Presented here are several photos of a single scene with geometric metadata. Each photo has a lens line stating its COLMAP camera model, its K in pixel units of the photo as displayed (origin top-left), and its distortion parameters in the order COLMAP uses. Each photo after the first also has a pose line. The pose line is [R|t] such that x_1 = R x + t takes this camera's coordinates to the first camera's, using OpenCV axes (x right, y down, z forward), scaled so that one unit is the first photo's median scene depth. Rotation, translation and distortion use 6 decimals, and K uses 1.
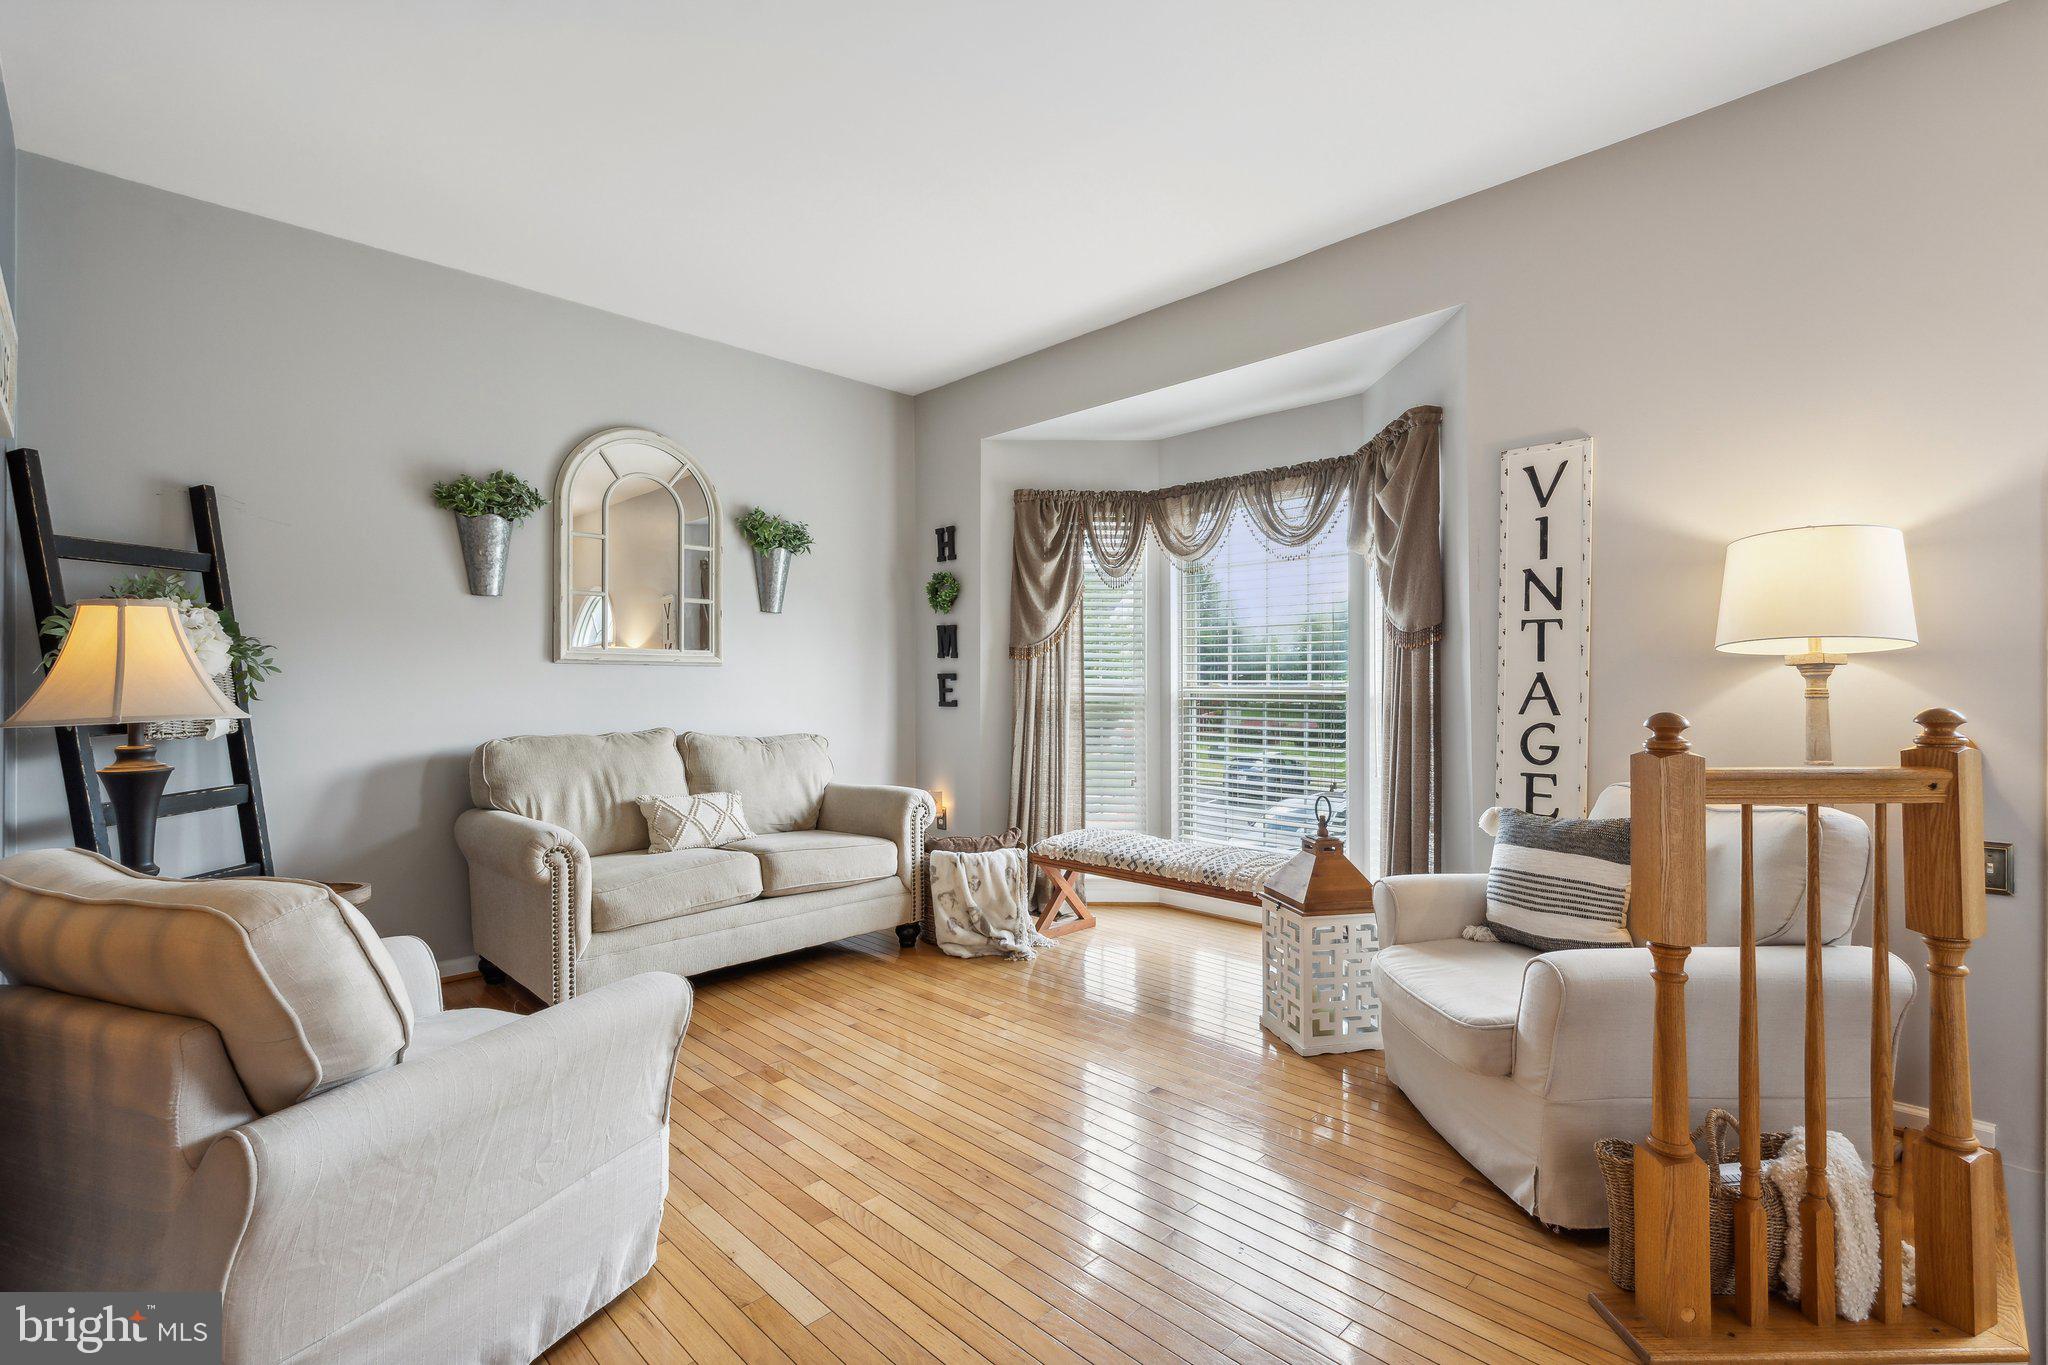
lens RADIAL K [[914.2, 0, 1031.8], [0, 914.2, 687.0], [0, 0, 1]] dist [0.000080, -0.000117]
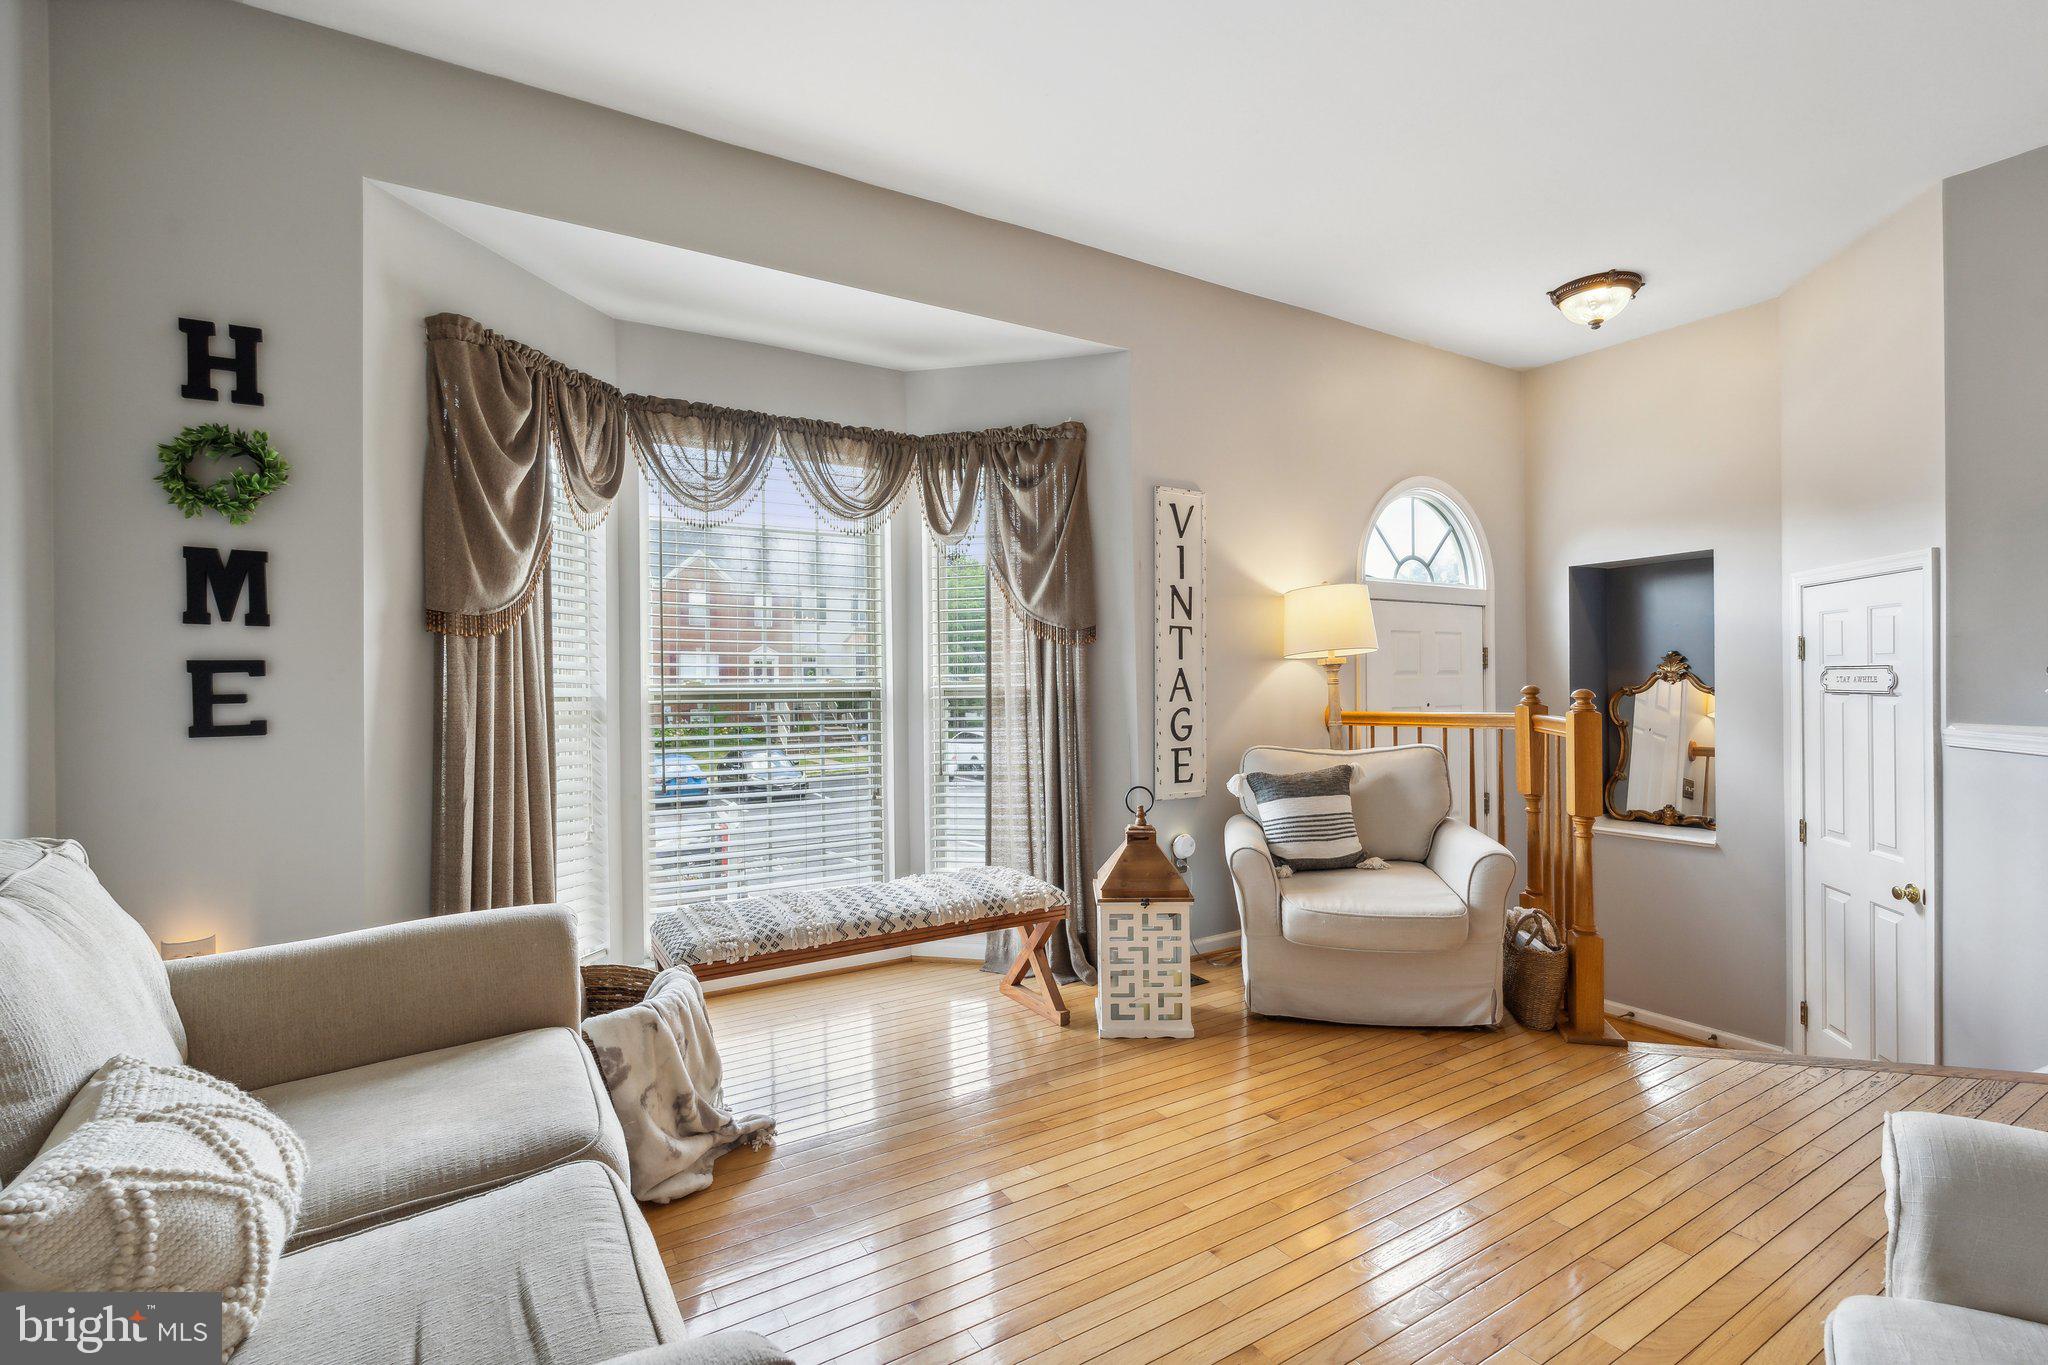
lens RADIAL K [[921.1, 0, 1033.1], [0, 921.1, 673.2], [0, 0, 1]] dist [-0.000424, -0.000323]
pose [[0.238976, 0.004774, 0.971014, -0.622380], [0.011713, 0.999901, -0.007799, -0.000912], [-0.970955, 0.013237, 0.238897, 0.760978]]
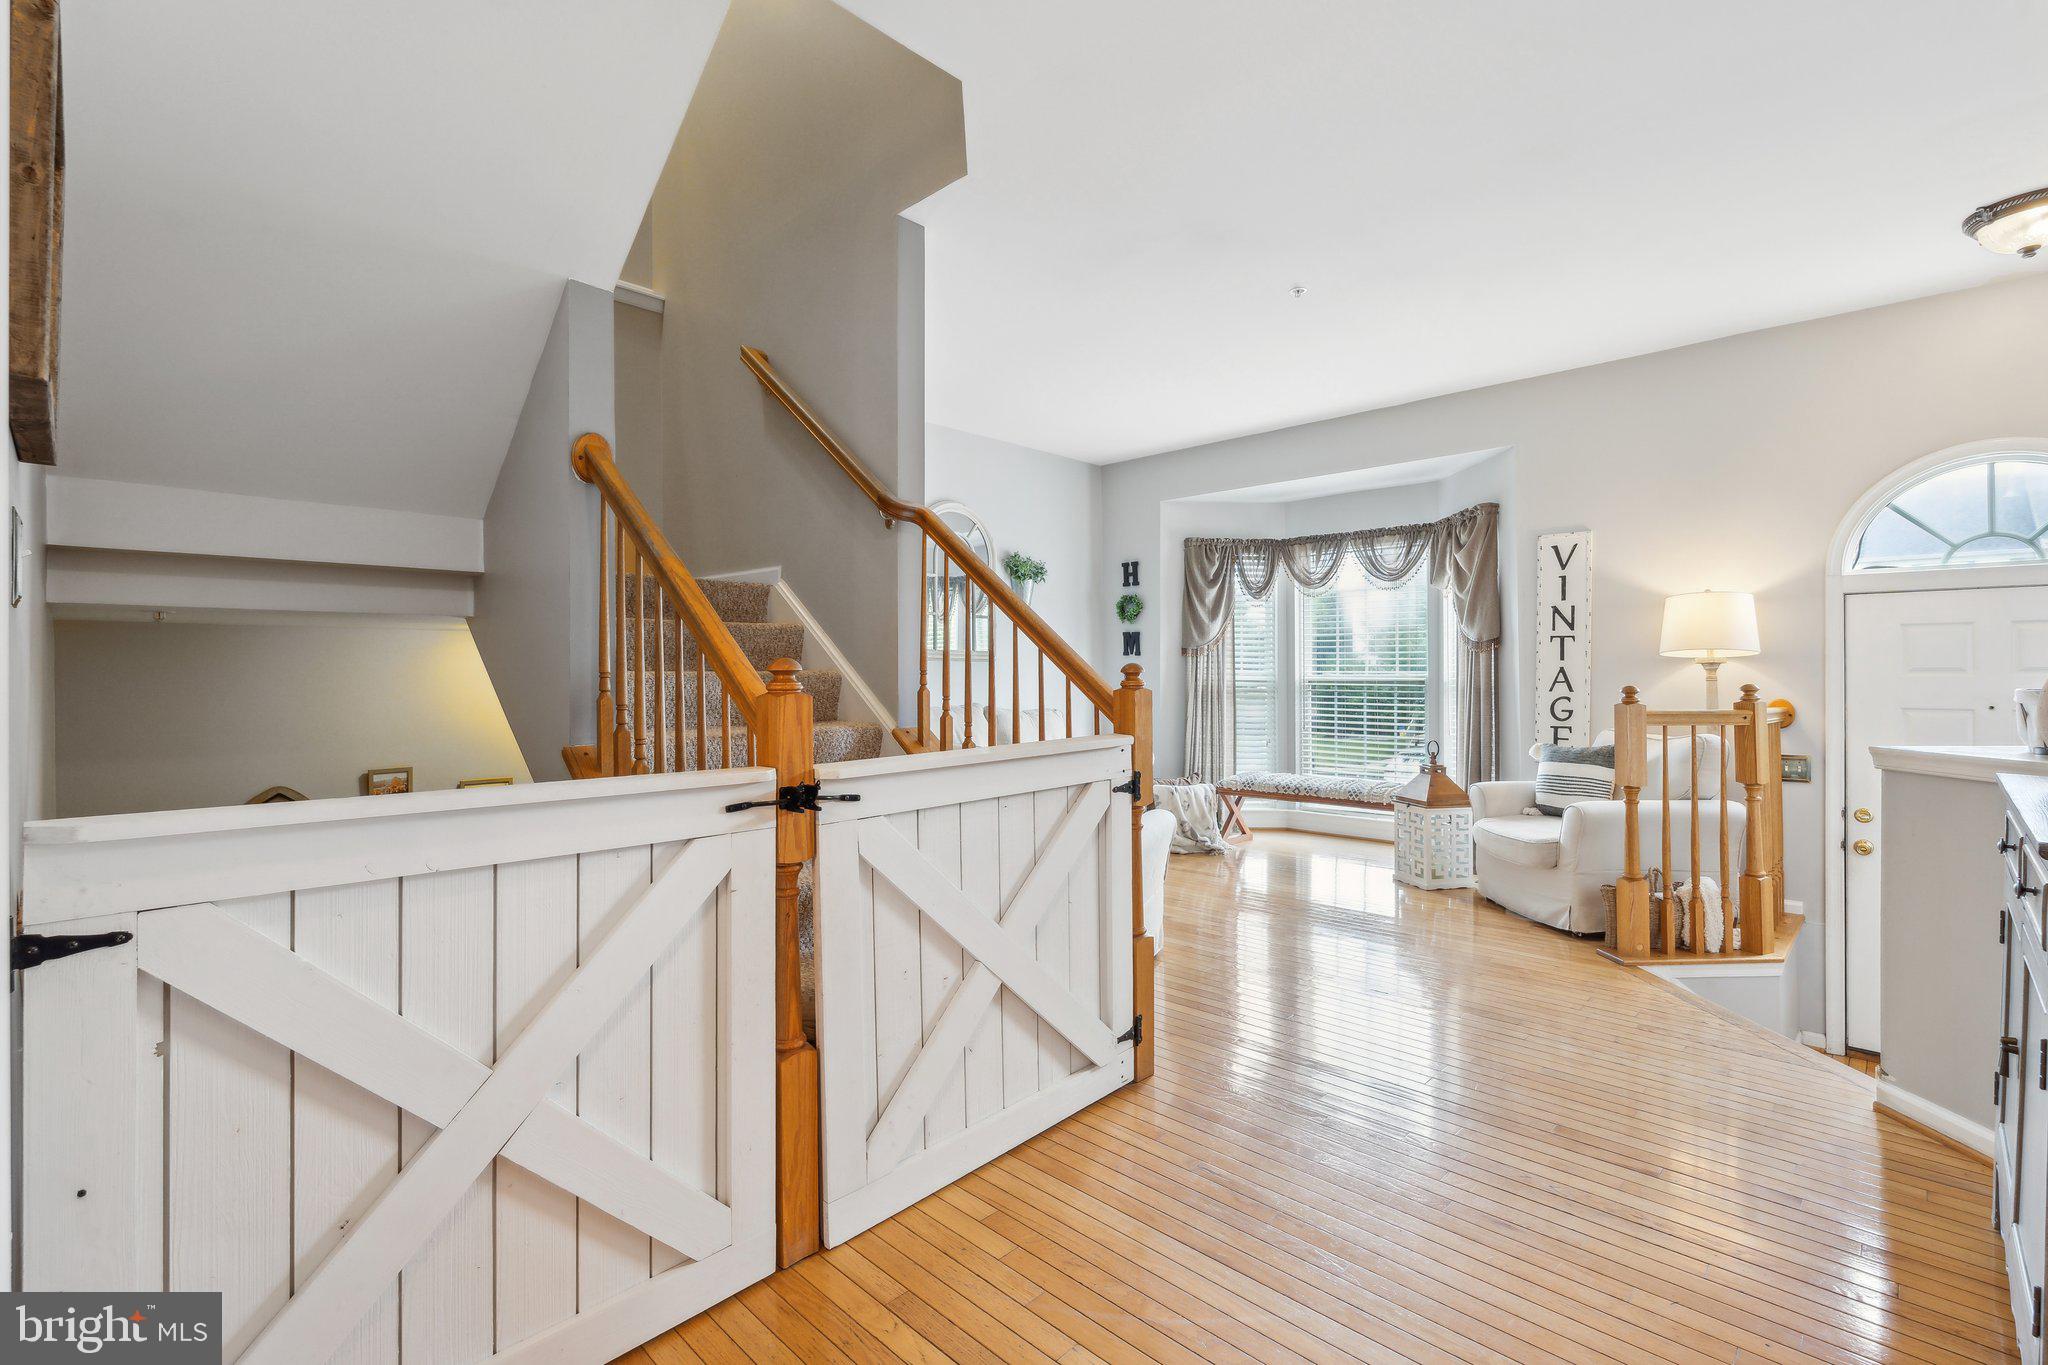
lens RADIAL K [[921.1, 0, 1033.1], [0, 921.1, 673.2], [0, 0, 1]] dist [-0.000424, -0.000323]
pose [[0.999857, -0.000163, 0.016919, -0.389521], [0.000249, 0.999987, -0.005106, 0.003770], [-0.016917, 0.005109, 0.999844, -0.594802]]
